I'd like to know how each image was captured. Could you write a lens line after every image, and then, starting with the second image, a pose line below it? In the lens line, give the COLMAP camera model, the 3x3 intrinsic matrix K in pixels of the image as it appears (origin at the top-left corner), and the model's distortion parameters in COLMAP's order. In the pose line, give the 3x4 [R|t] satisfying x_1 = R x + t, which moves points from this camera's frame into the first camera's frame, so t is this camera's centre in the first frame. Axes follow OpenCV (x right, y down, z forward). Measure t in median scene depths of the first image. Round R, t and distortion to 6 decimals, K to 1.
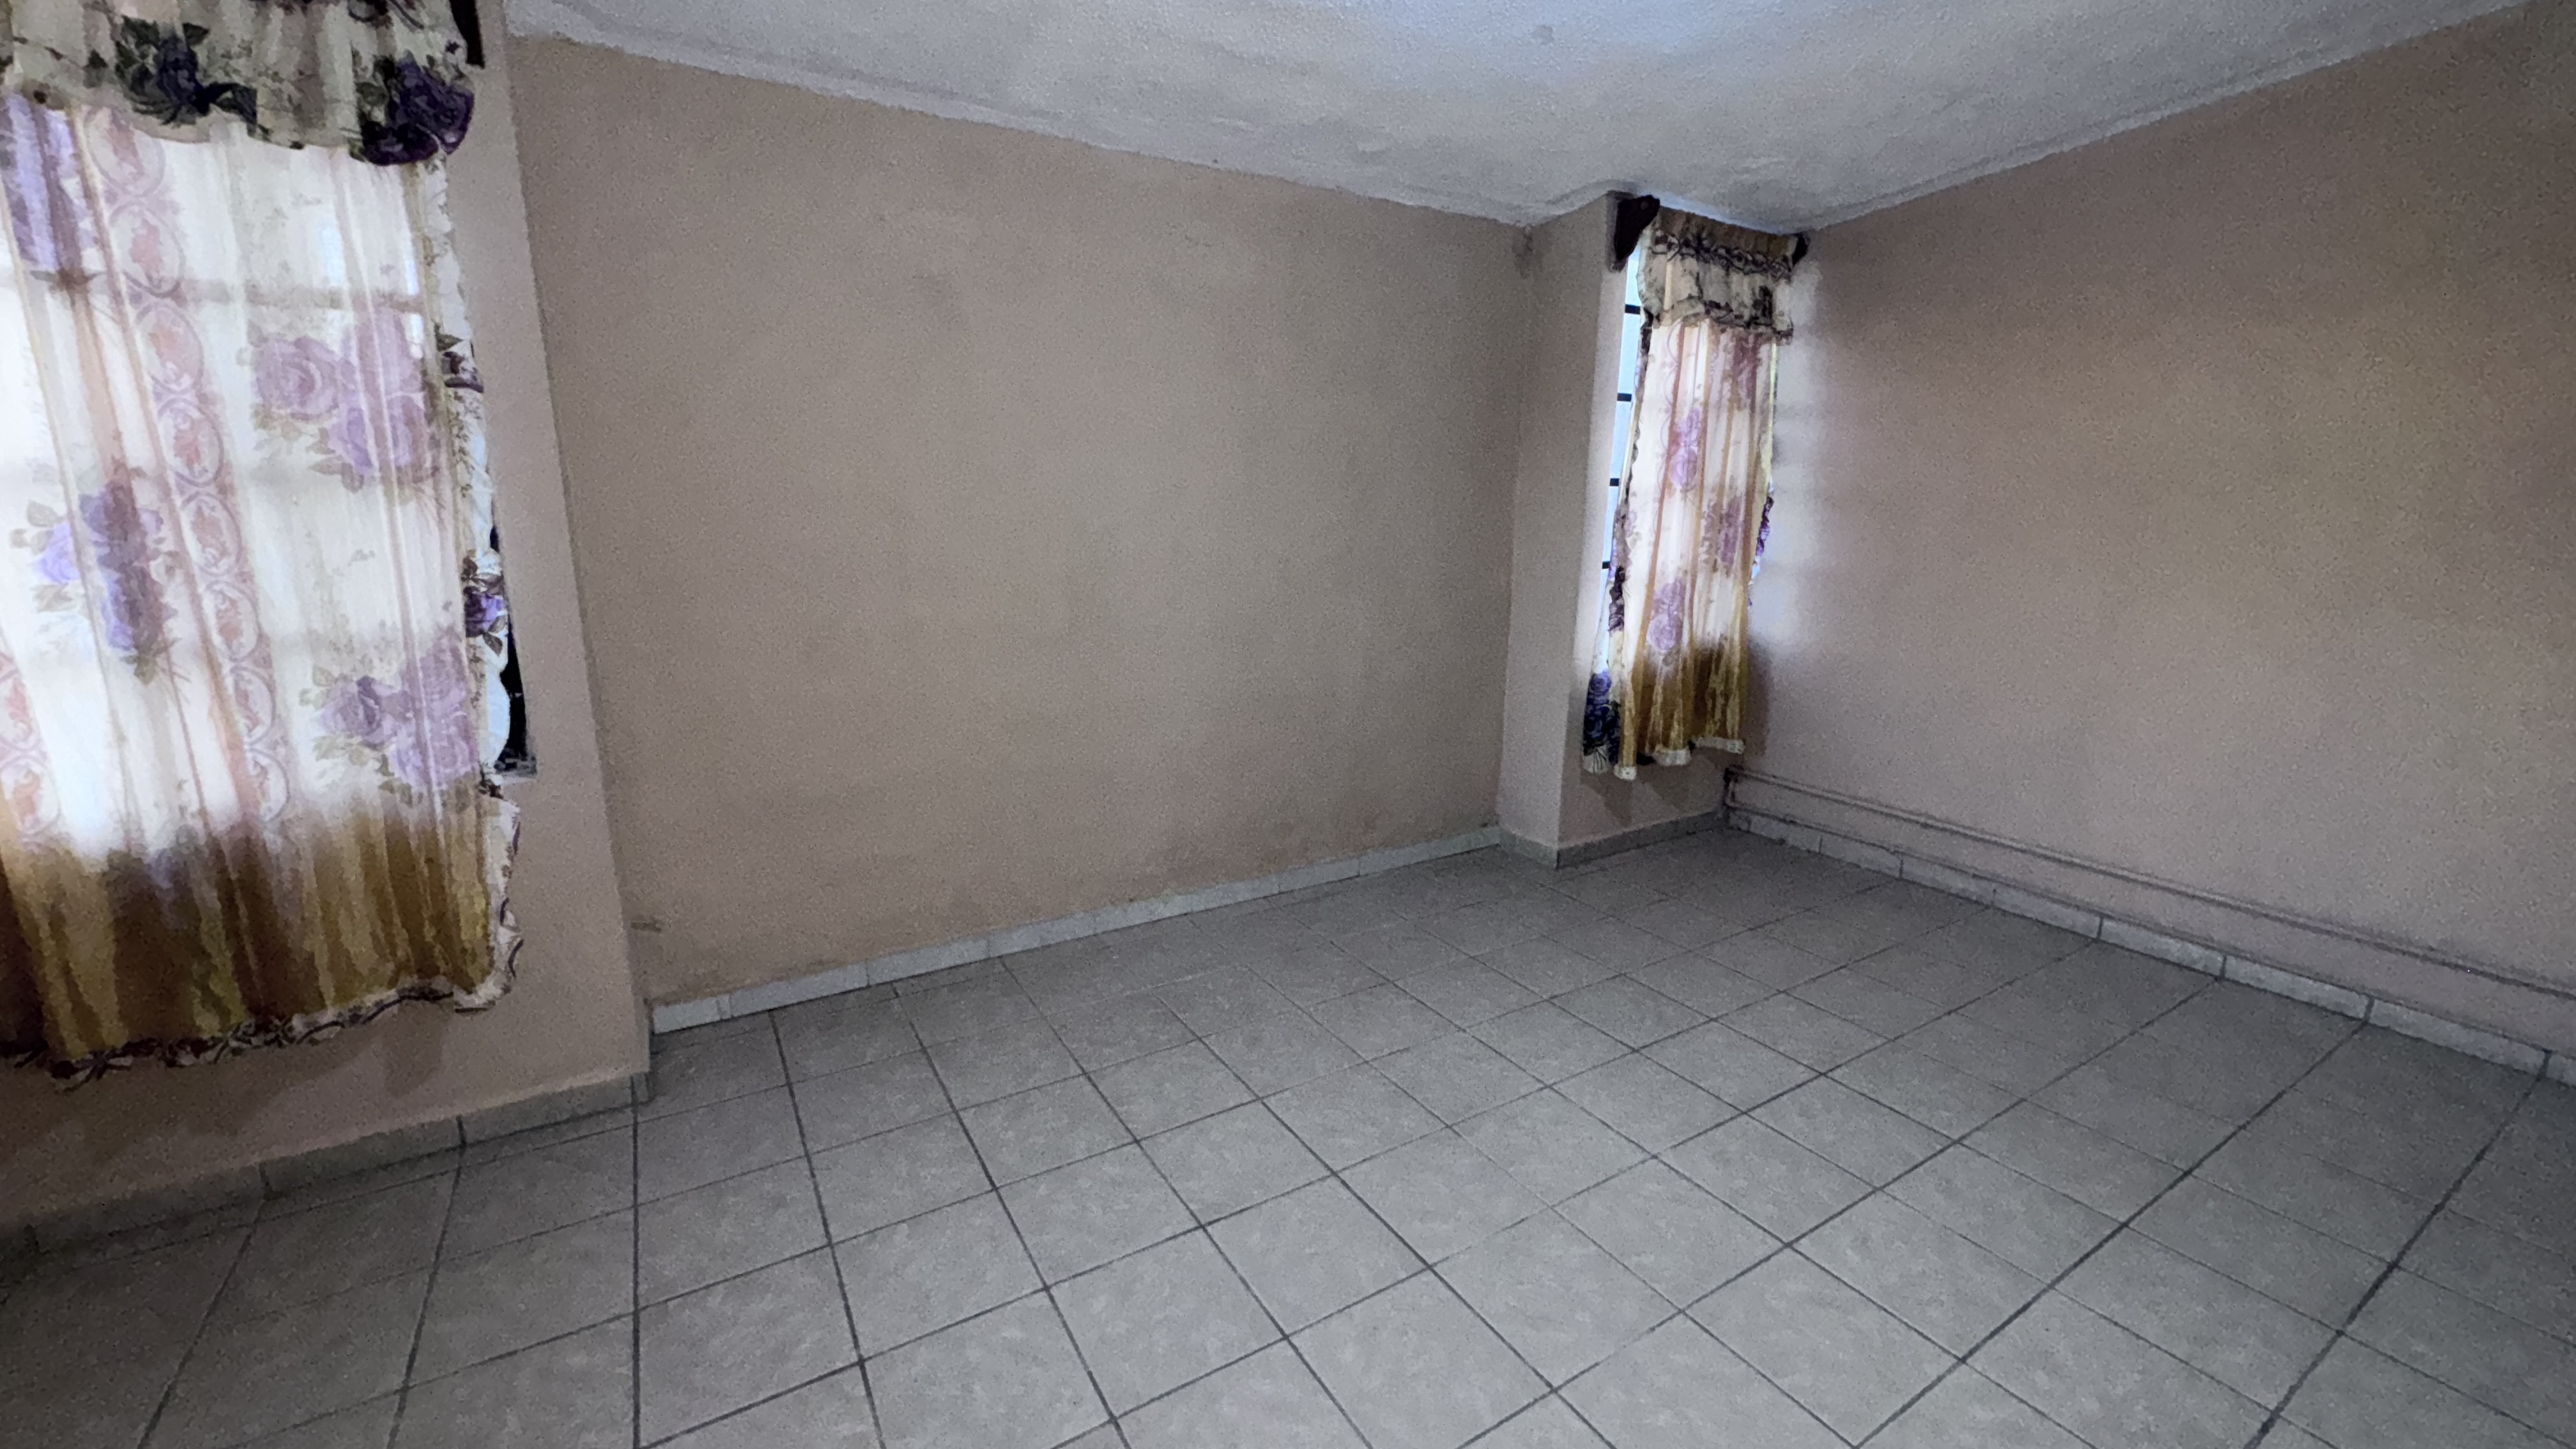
lens RADIAL K [[1026.6, 0, 1270.3], [0, 1026.6, 713.1], [0, 0, 1]] dist [-0.013037, 0.000003]
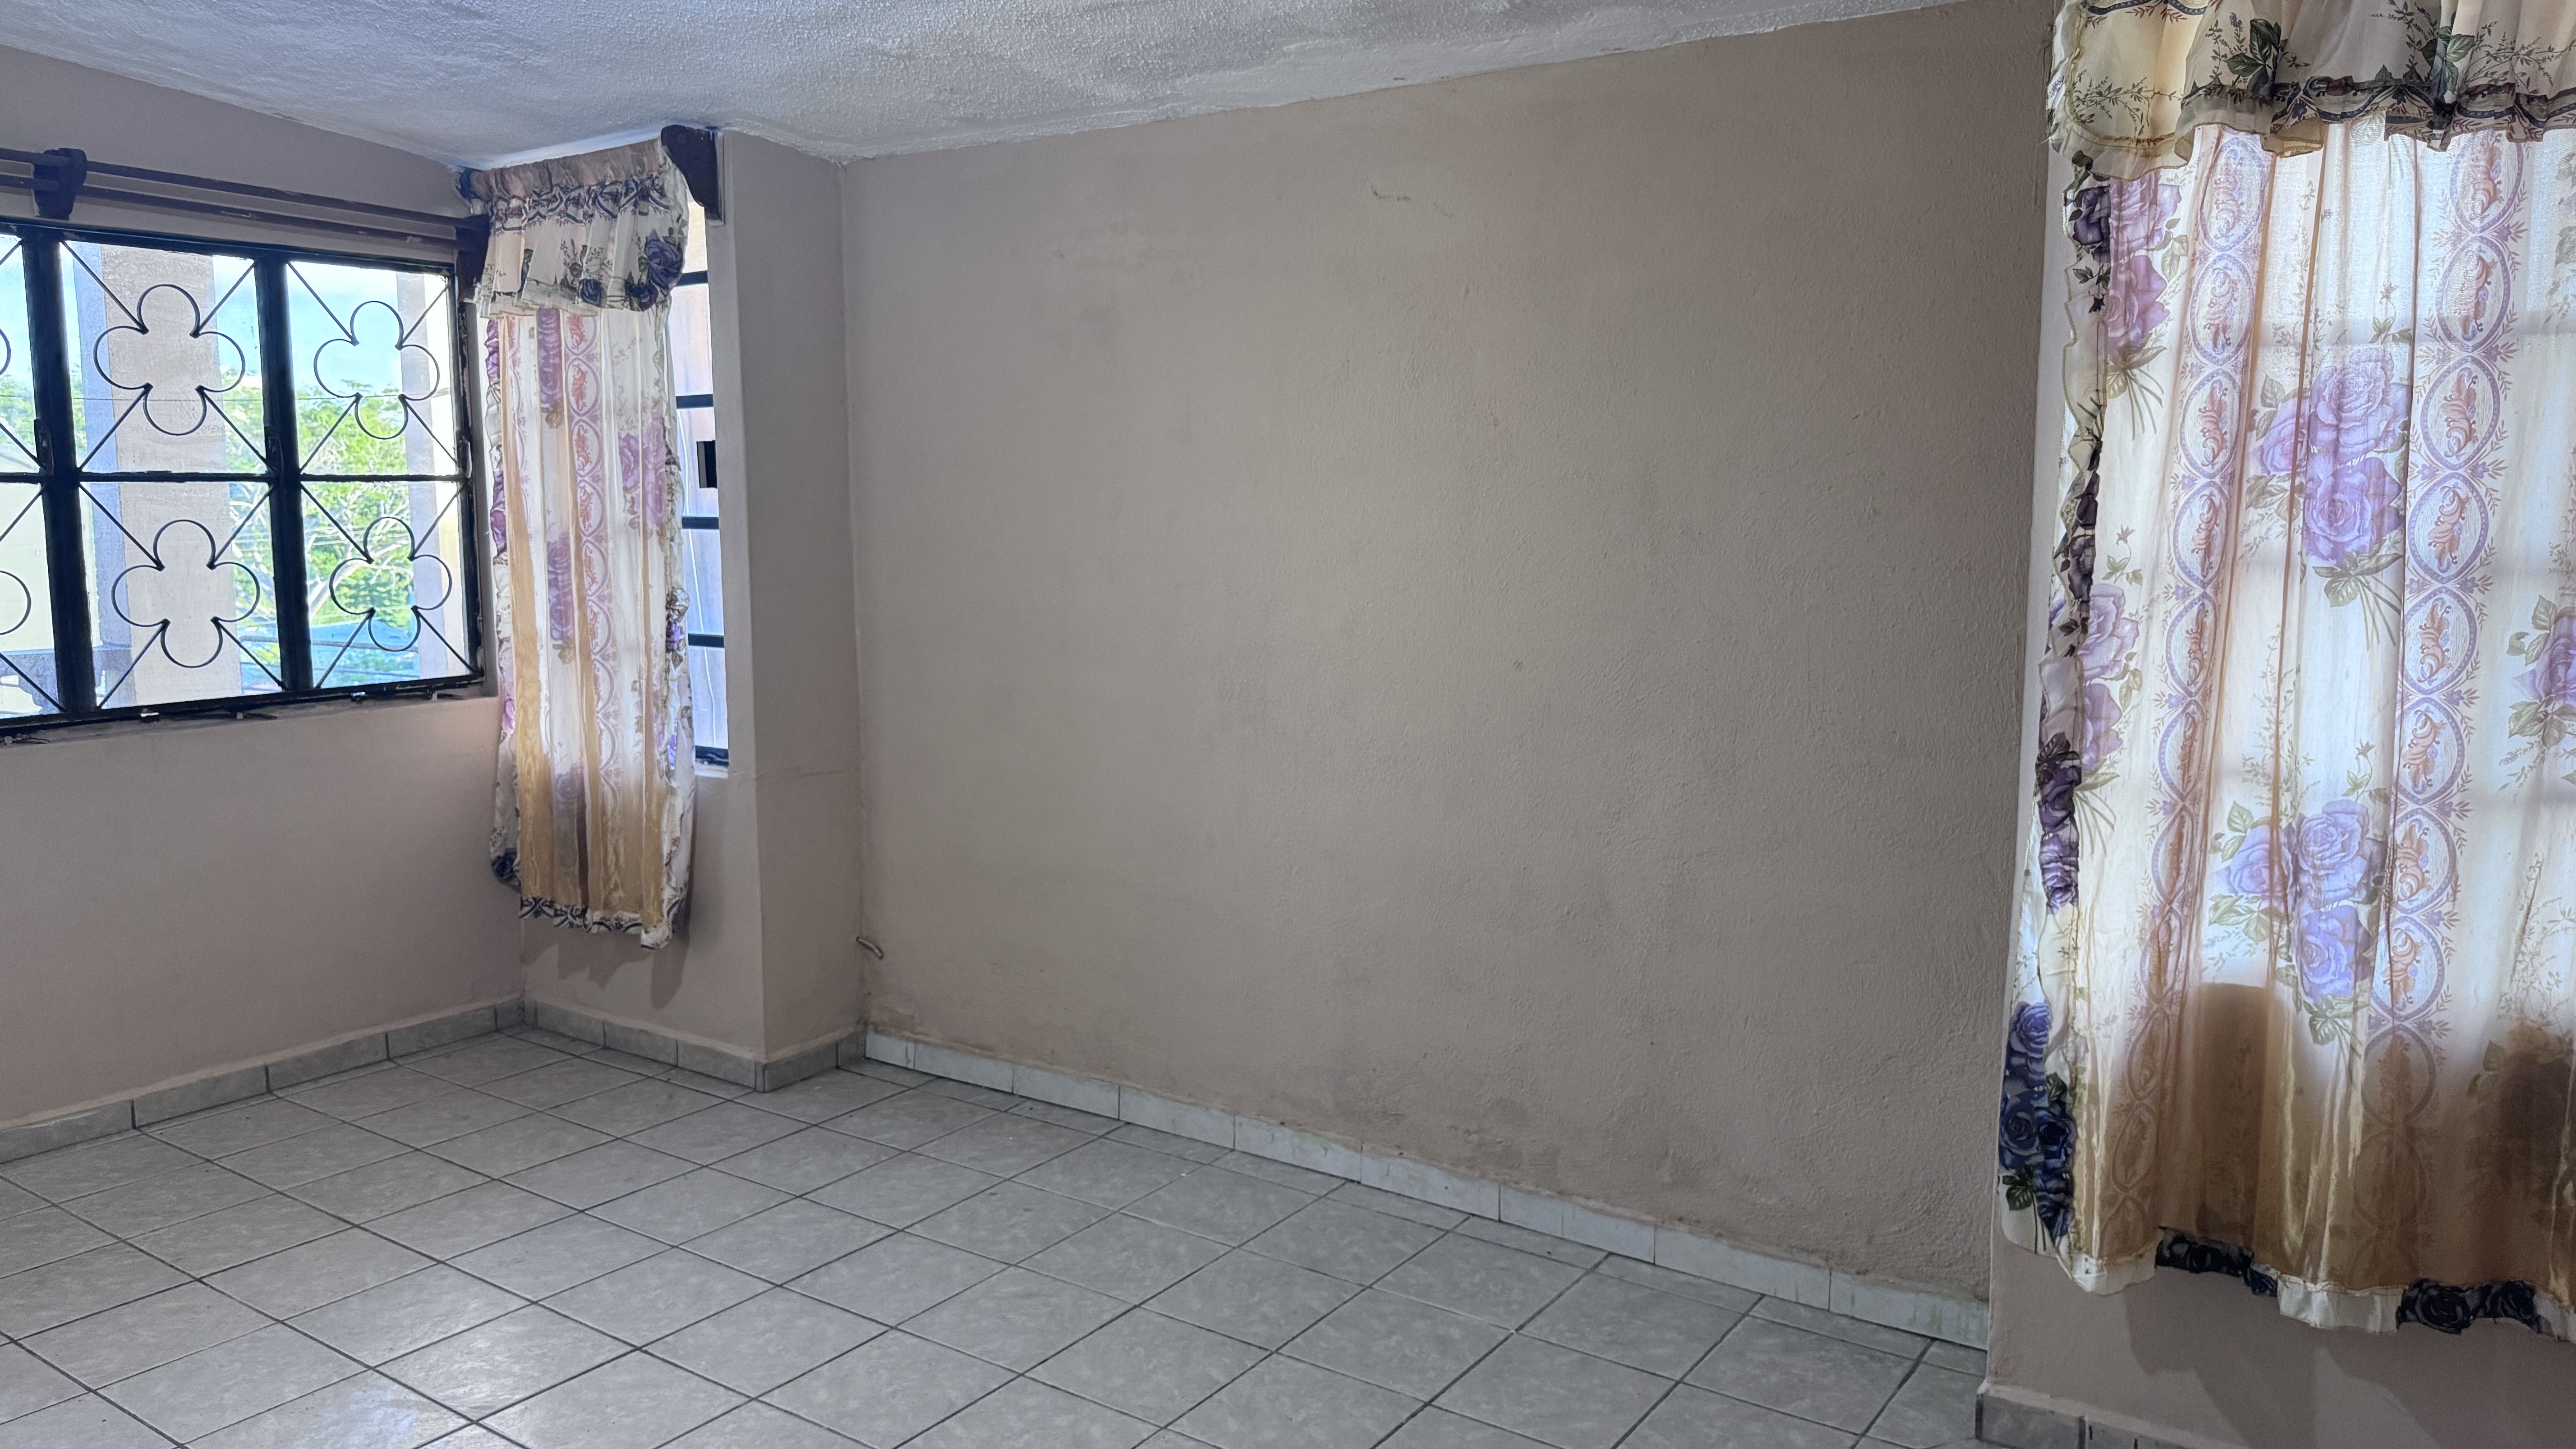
lens RADIAL K [[1752.1, 0, 1276.3], [0, 1752.1, 686.8], [0, 0, 1]] dist [0.158589, -0.351623]
pose [[0.410355, 0.094351, -0.907032, 1.072239], [-0.191228, 0.981422, 0.015575, -0.146963], [0.891650, 0.167059, 0.420774, 0.509973]]
